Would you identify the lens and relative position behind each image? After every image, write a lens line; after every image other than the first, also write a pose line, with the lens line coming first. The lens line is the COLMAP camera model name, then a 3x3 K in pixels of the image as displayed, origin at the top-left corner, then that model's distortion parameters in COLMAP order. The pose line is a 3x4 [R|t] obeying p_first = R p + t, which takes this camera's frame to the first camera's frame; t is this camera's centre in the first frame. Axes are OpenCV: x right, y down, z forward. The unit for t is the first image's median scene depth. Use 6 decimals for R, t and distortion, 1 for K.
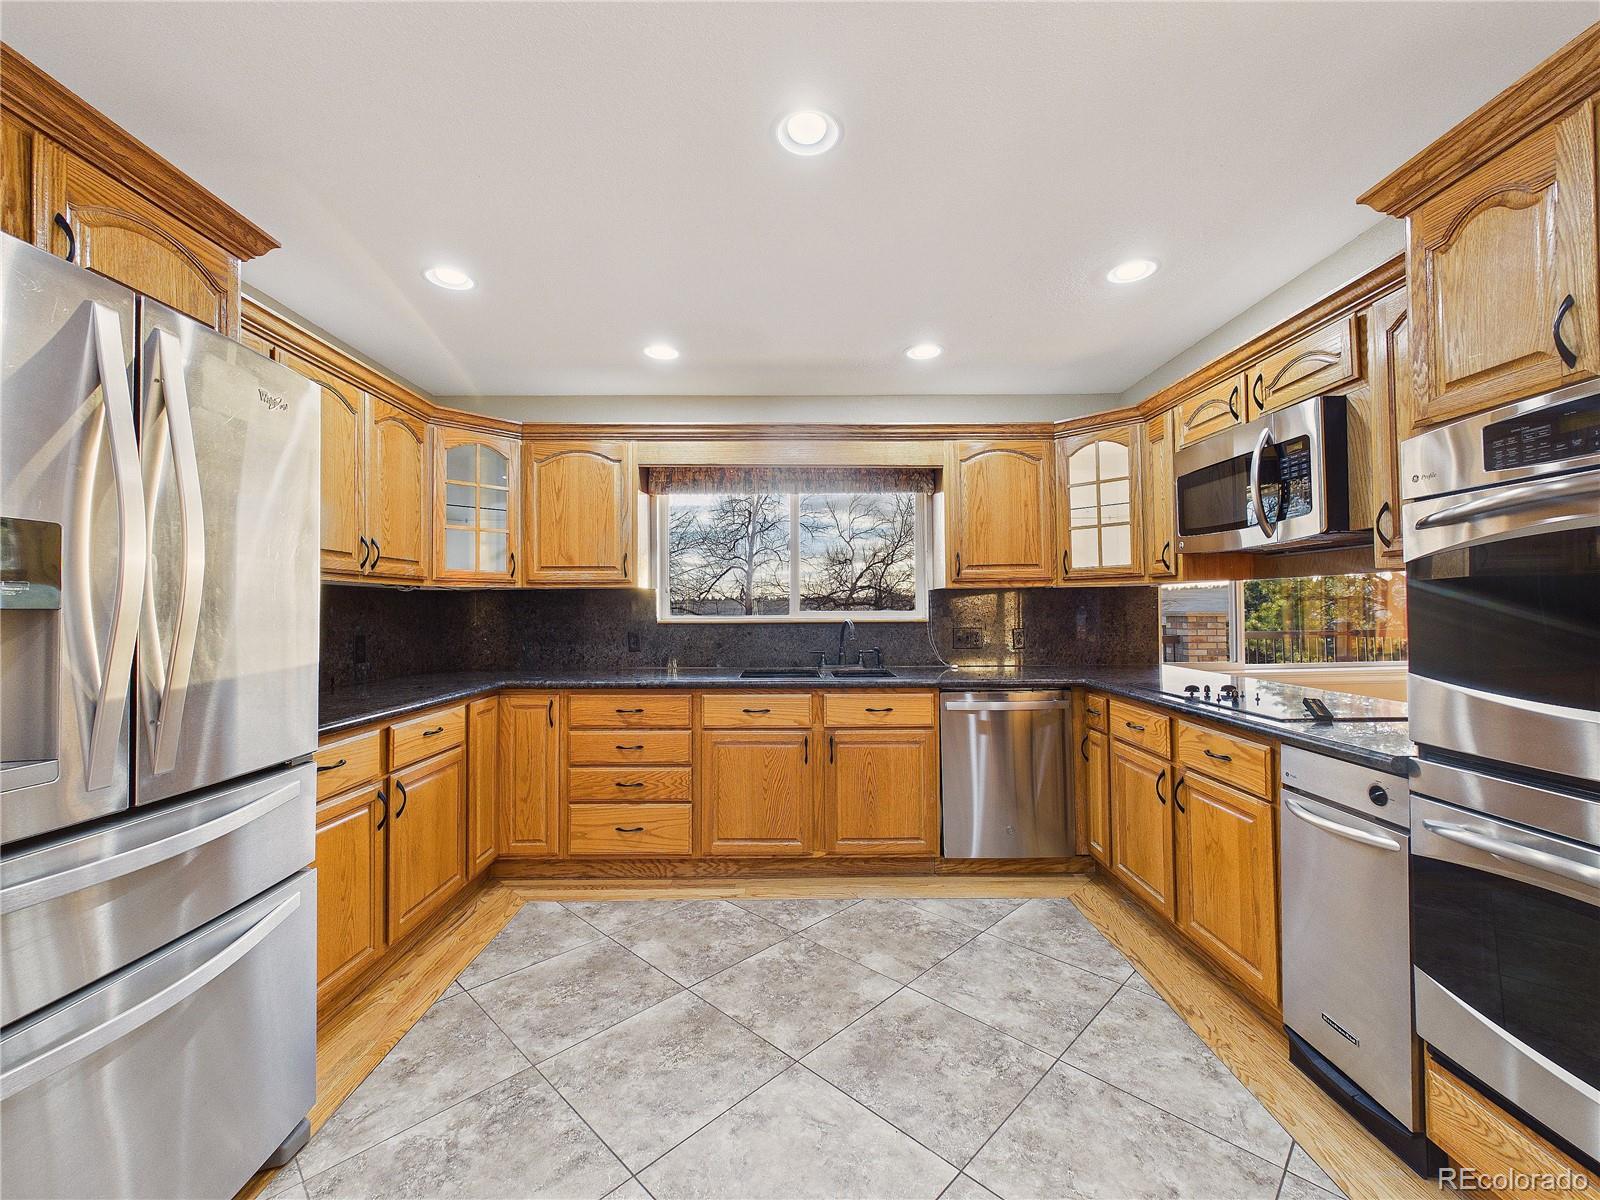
lens RADIAL K [[656.1, 0, 799.0], [0, 656.1, 597.1], [0, 0, 1]] dist [0.002733, 0.000368]
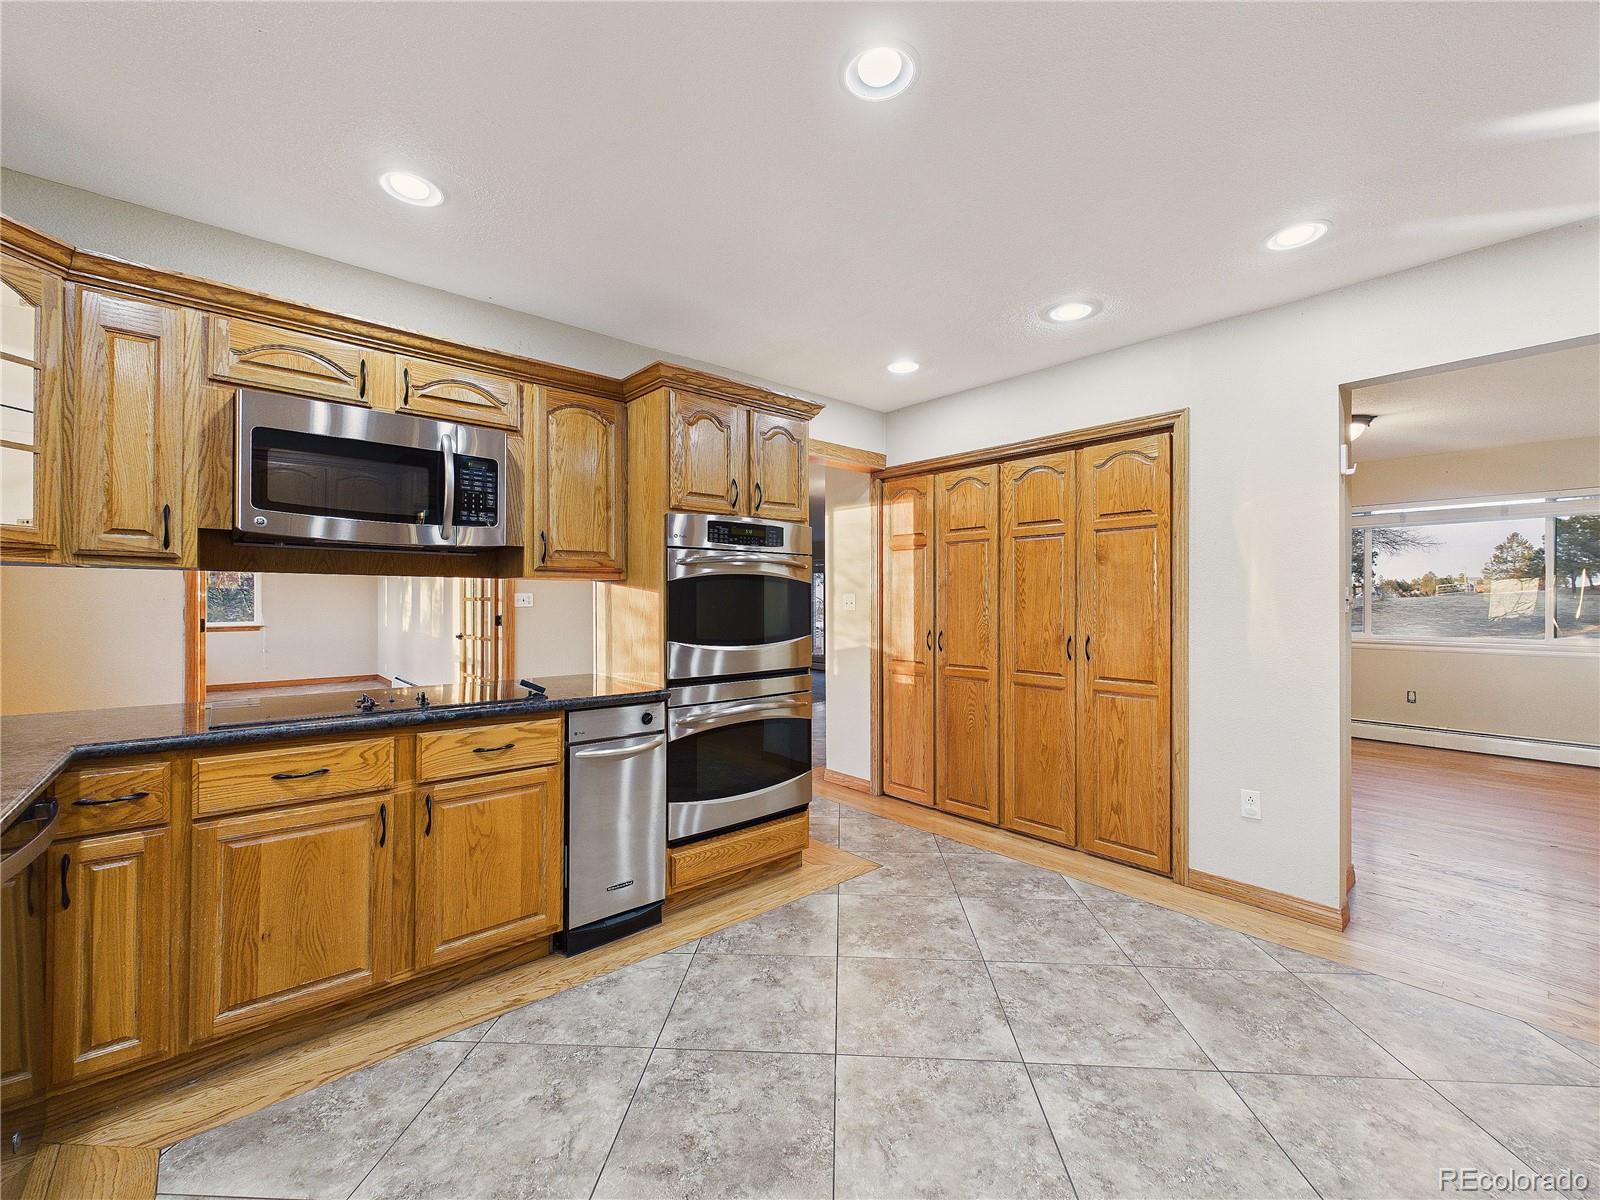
lens RADIAL K [[656.1, 0, 803.4], [0, 656.1, 598.1], [0, 0, 1]] dist [0.002733, 0.000368]
pose [[-0.650657, 0.011437, 0.759286, -0.518769], [-0.010381, 0.999659, -0.023953, 0.025983], [-0.759301, -0.023467, -0.650316, 1.448067]]
